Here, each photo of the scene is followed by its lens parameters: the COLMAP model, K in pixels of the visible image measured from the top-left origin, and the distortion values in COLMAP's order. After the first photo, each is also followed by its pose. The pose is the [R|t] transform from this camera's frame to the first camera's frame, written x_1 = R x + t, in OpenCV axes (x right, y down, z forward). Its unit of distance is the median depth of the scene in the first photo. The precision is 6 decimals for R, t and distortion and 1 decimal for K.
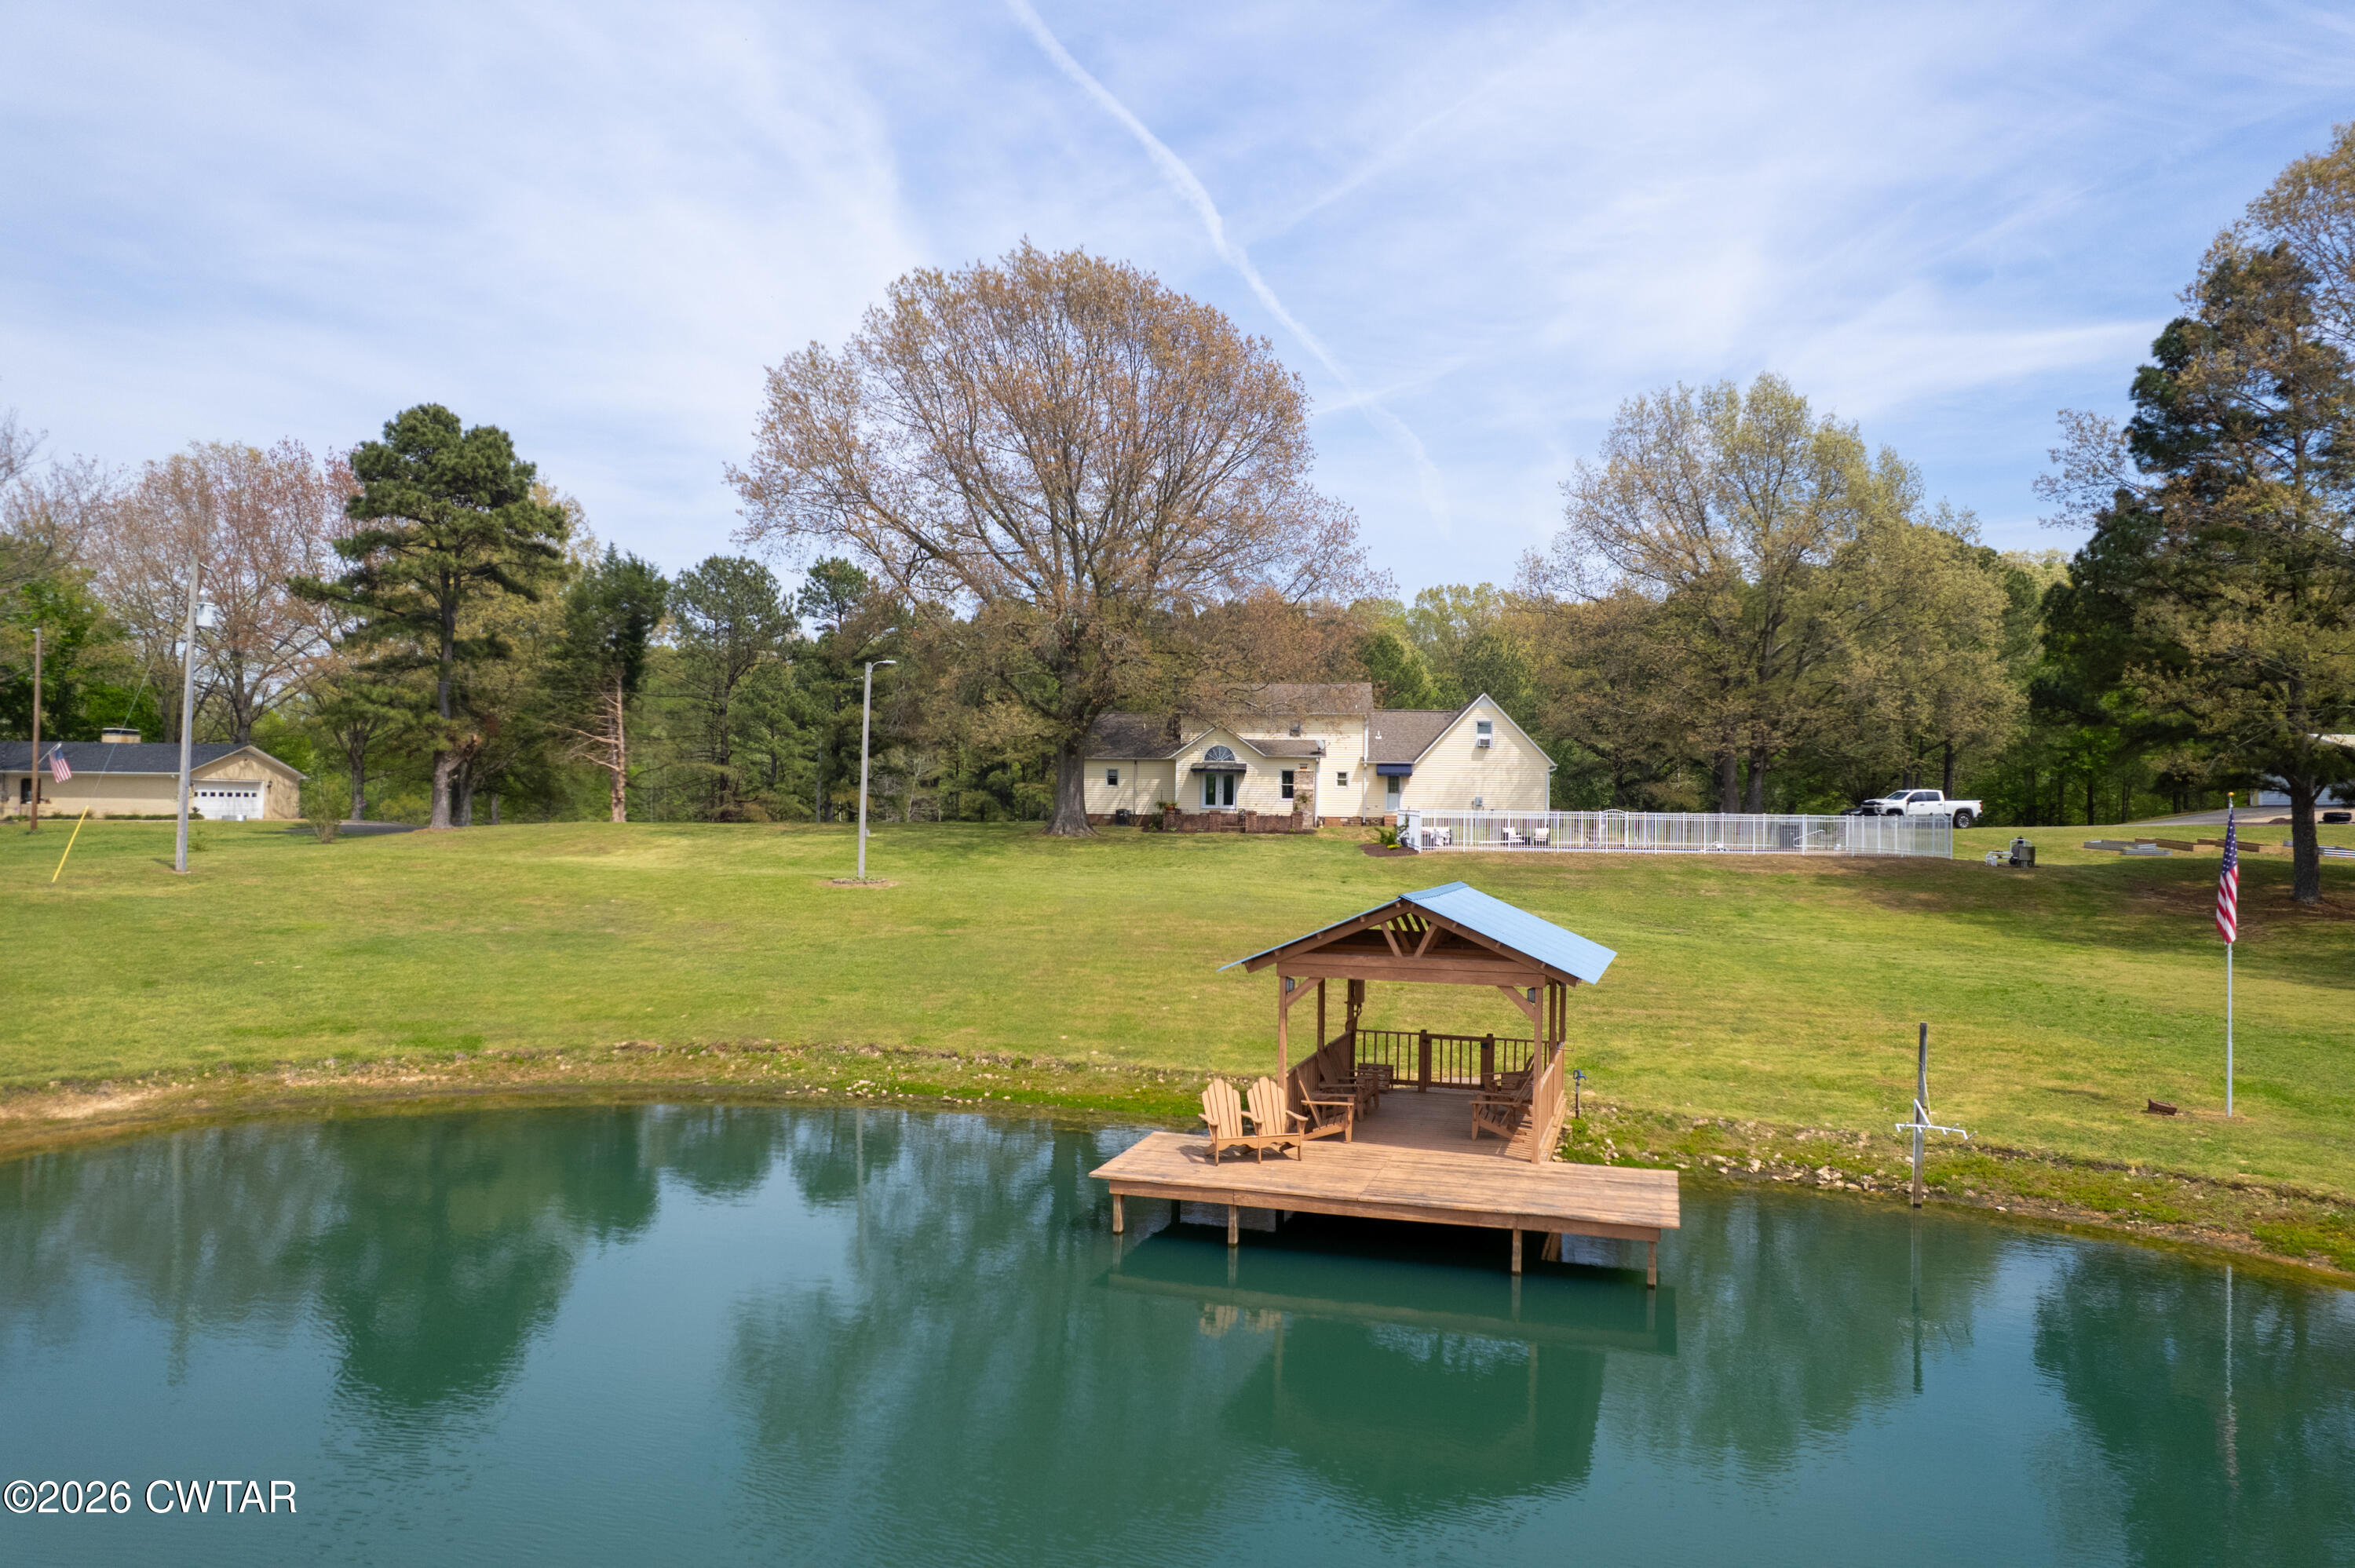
lens RADIAL K [[1549.1, 0, 1185.3], [0, 1549.1, 794.3], [0, 0, 1]] dist [-0.028173, 0.001388]
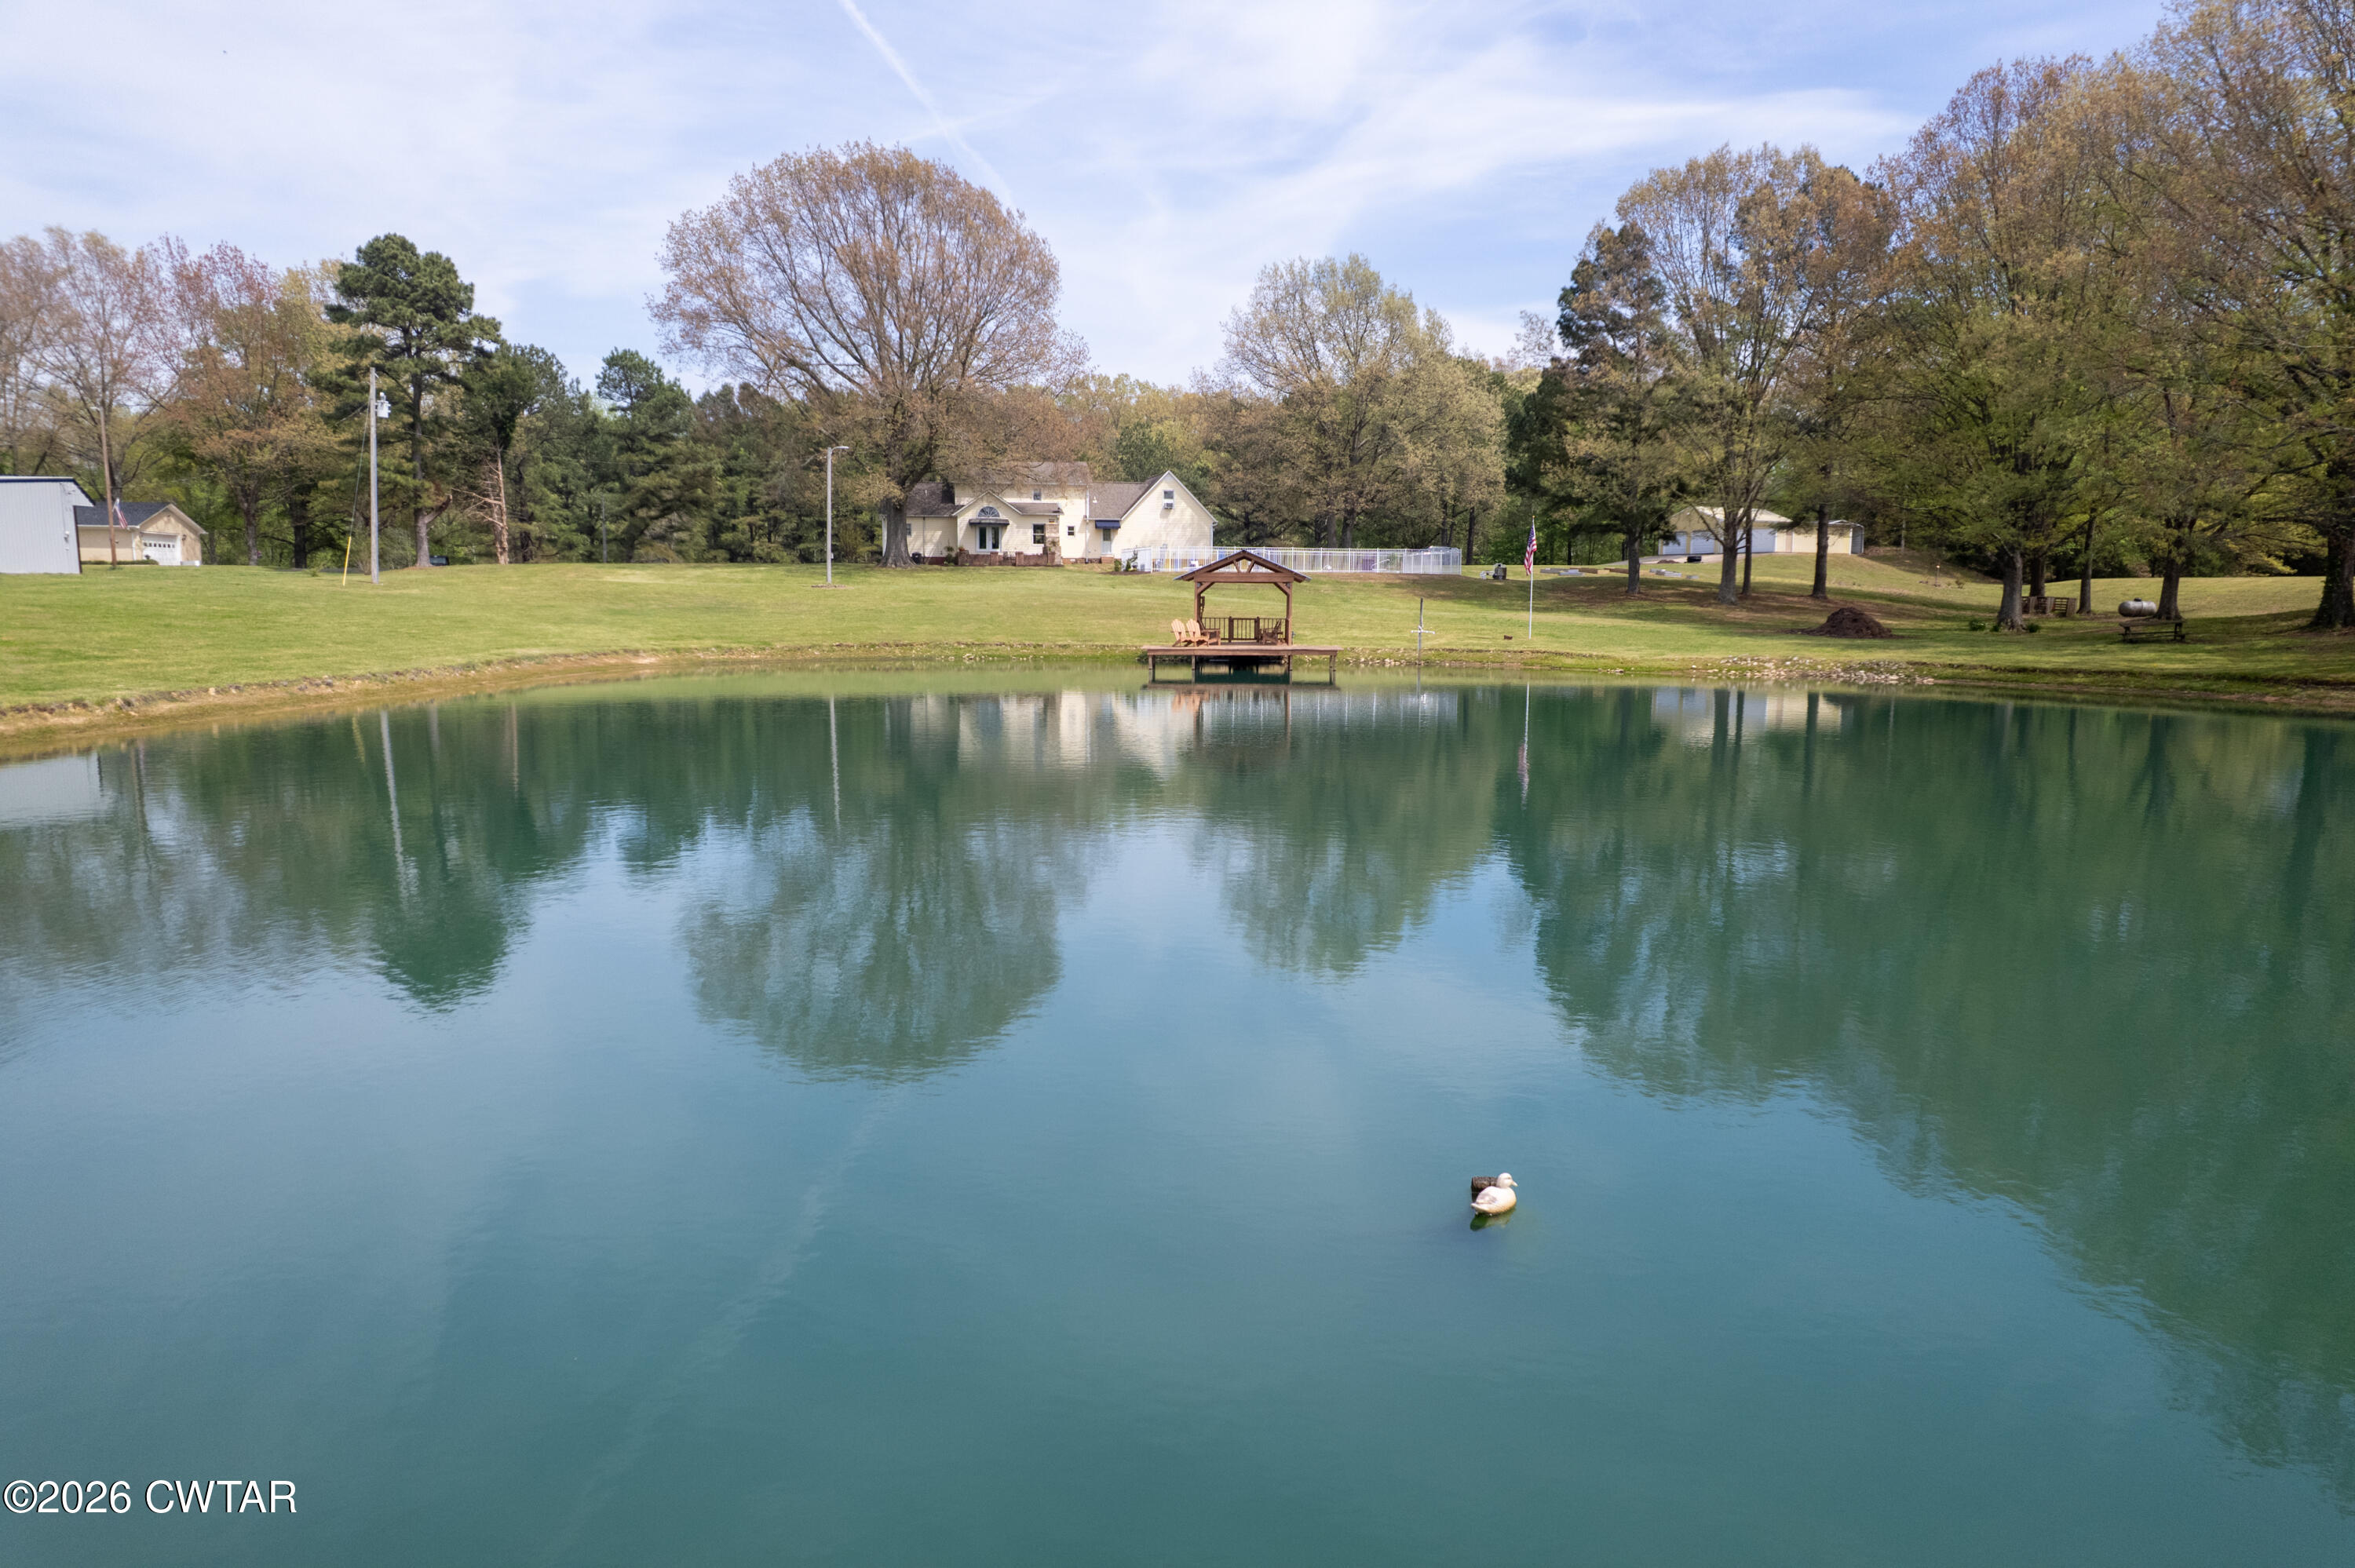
lens RADIAL K [[1549.1, 0, 1185.3], [0, 1549.1, 794.3], [0, 0, 1]] dist [-0.028173, 0.001388]
pose [[0.965812, -0.040158, 0.256116, -0.185627], [0.003065, 0.989630, 0.143609, 0.027887], [-0.259227, -0.137914, 0.955919, -0.451845]]
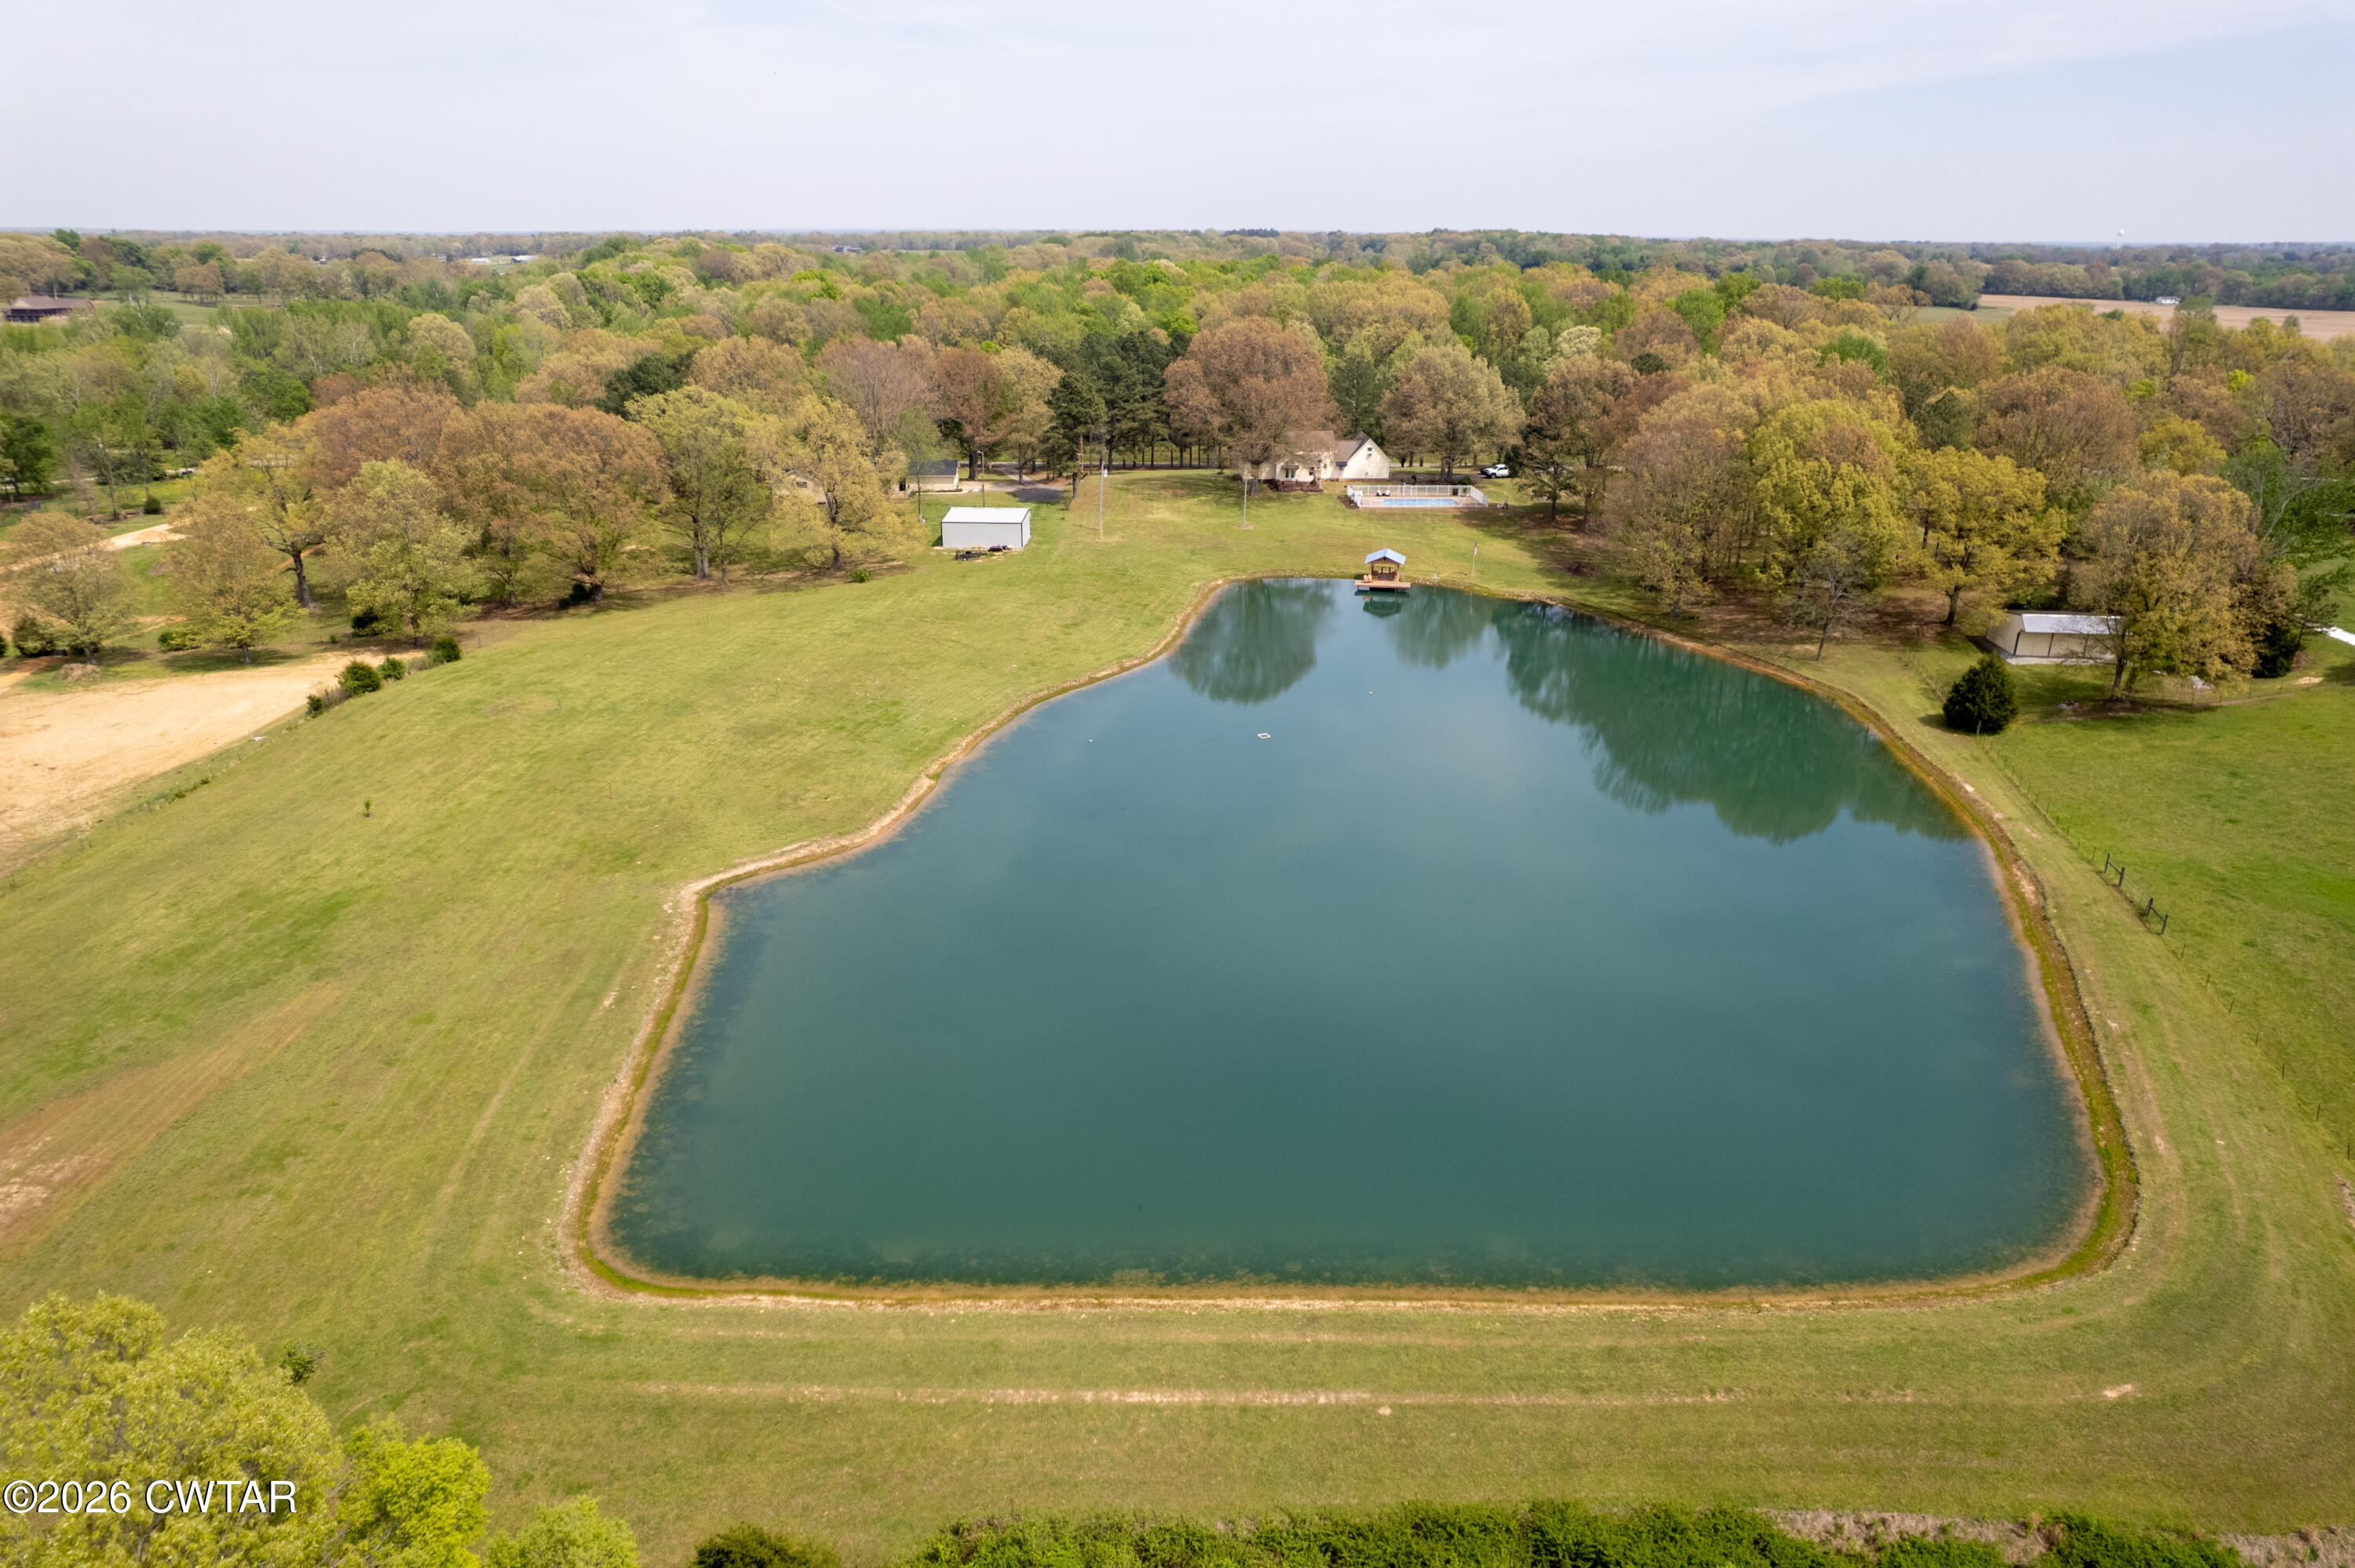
lens RADIAL K [[1549.1, 0, 1185.3], [0, 1549.1, 794.3], [0, 0, 1]] dist [-0.028173, 0.001388]
pose [[0.991151, -0.046975, 0.124151, -0.662453], [-0.000140, 0.934919, 0.354862, -0.552022], [-0.132741, -0.351739, 0.926639, -2.329629]]
